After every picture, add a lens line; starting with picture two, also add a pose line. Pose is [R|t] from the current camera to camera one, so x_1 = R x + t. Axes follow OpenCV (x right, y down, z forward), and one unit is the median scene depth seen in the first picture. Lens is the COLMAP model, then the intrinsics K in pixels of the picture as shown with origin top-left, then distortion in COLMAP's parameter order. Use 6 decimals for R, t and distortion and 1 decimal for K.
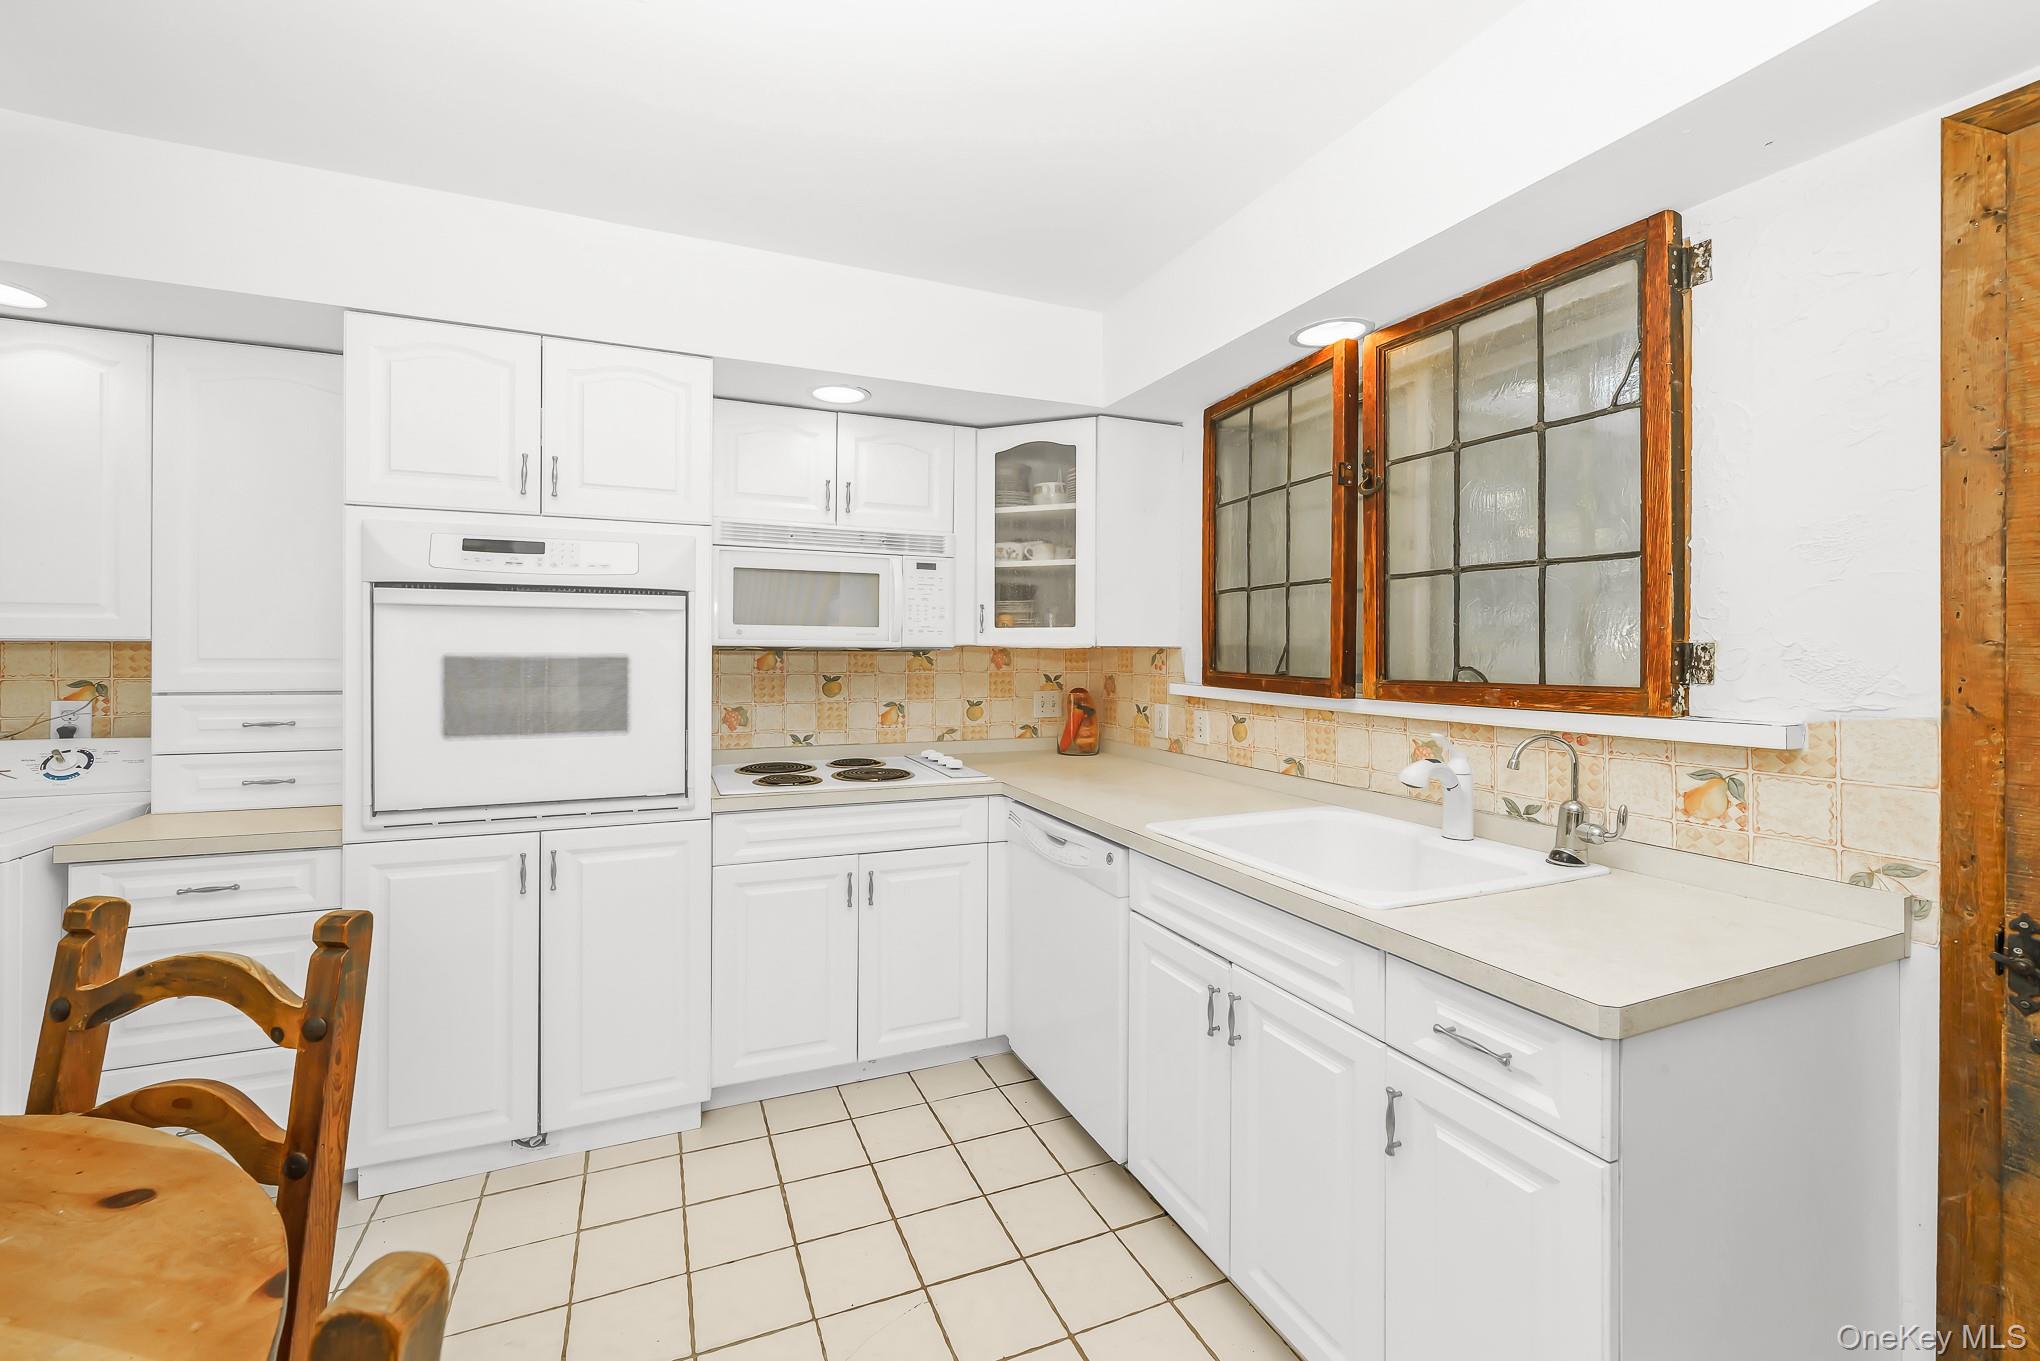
lens RADIAL K [[789.3, 0, 963.0], [0, 789.3, 634.7], [0, 0, 1]] dist [0.000659, 0.000042]
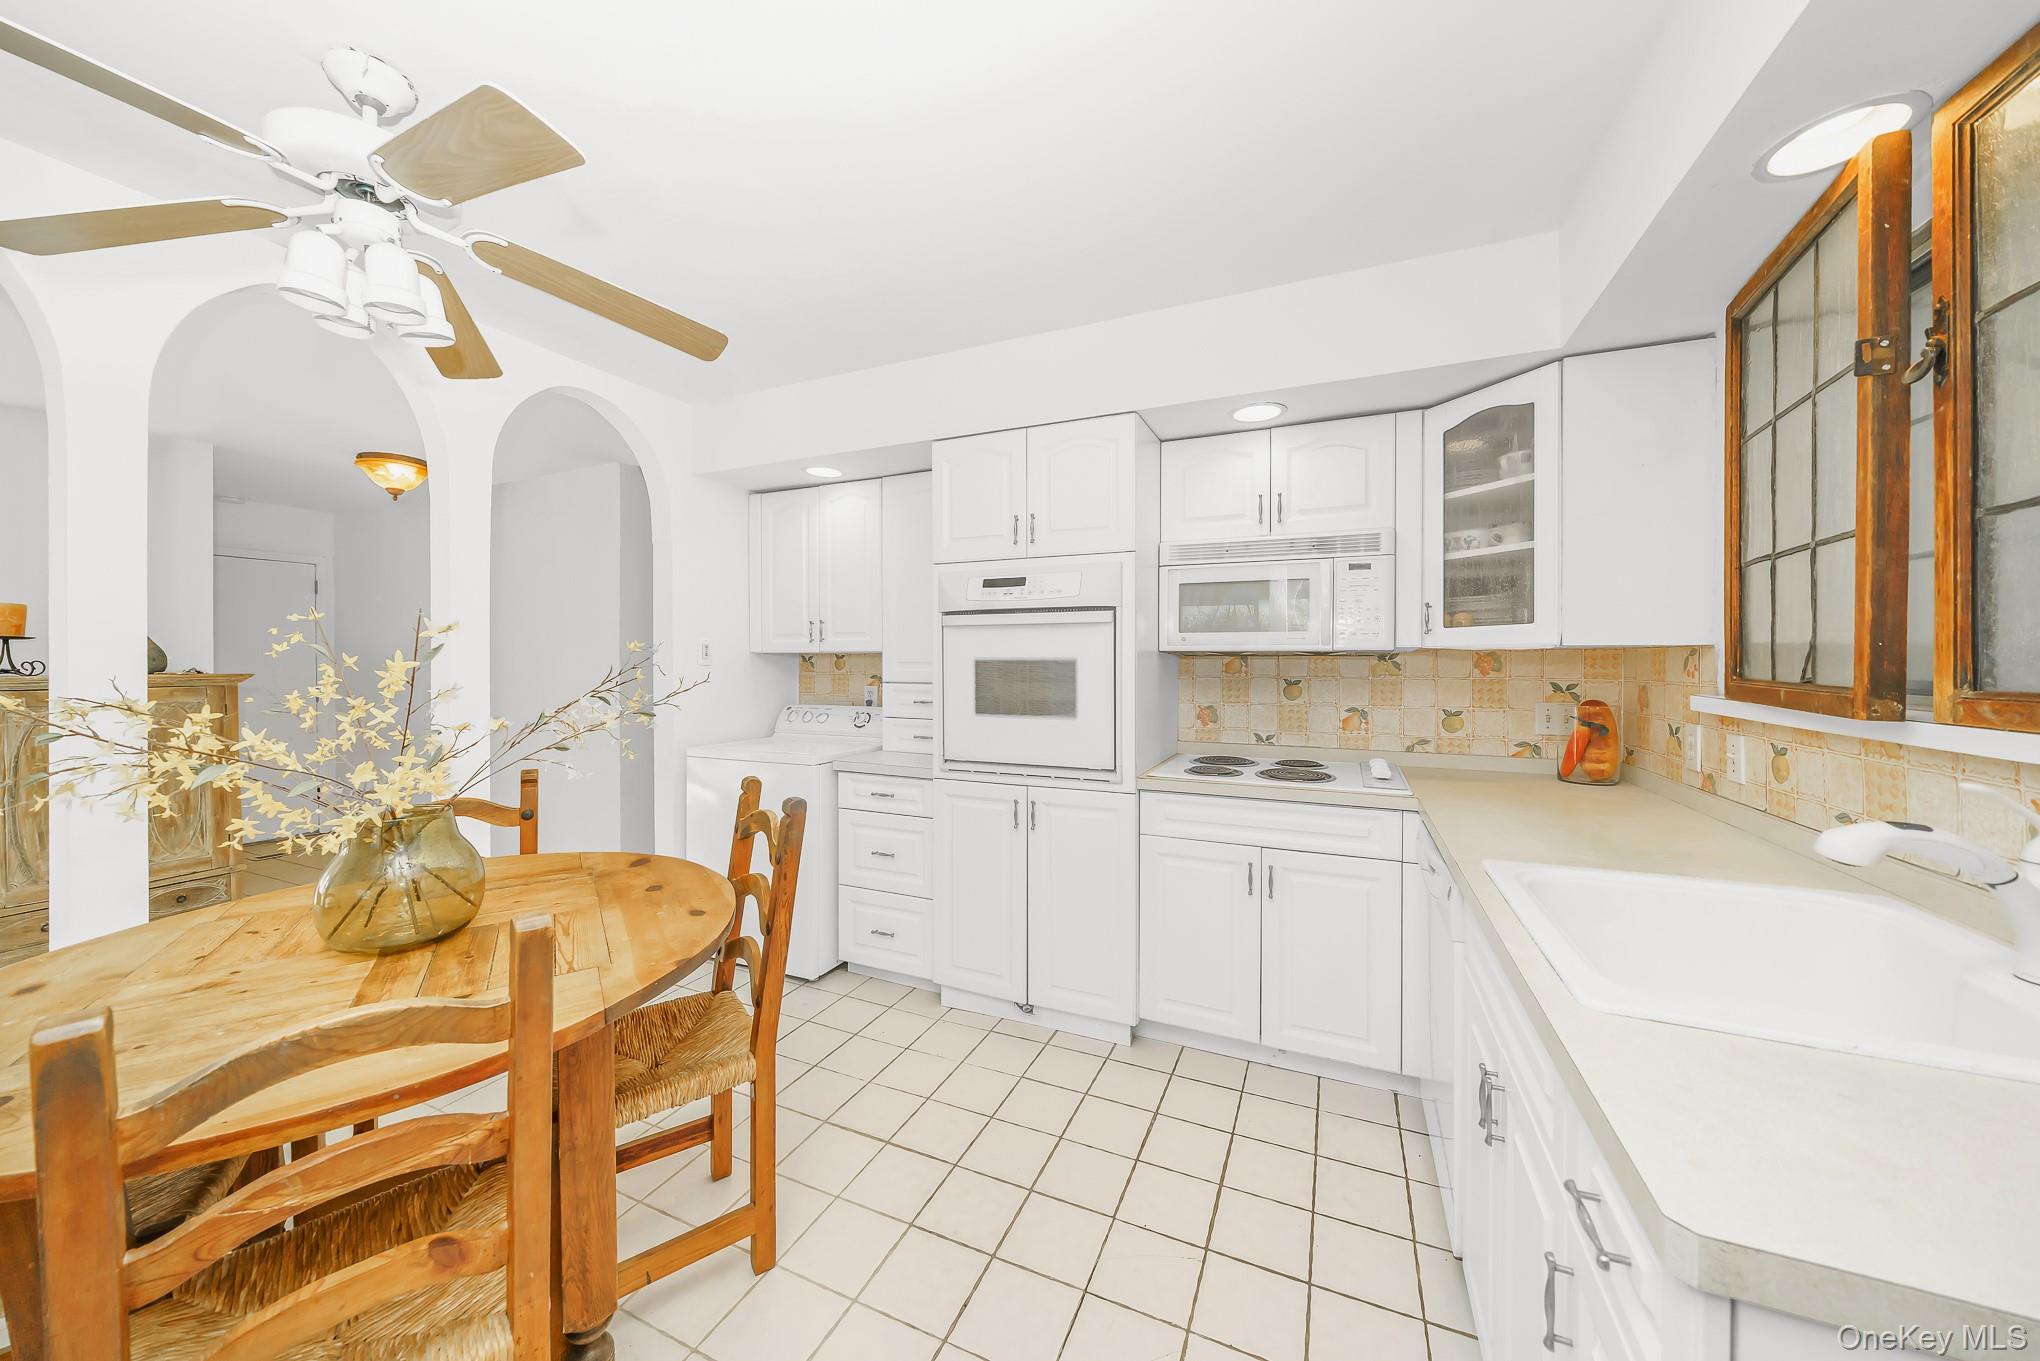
lens RADIAL K [[734.6, 0, 1053.4], [0, 734.6, 648.2], [0, 0, 1]] dist [-0.002769, 0.000962]
pose [[0.698270, -0.015701, -0.715662, 0.382457], [0.015653, 0.999855, -0.006664, 0.015273], [0.715663, -0.006549, 0.698415, 0.122126]]
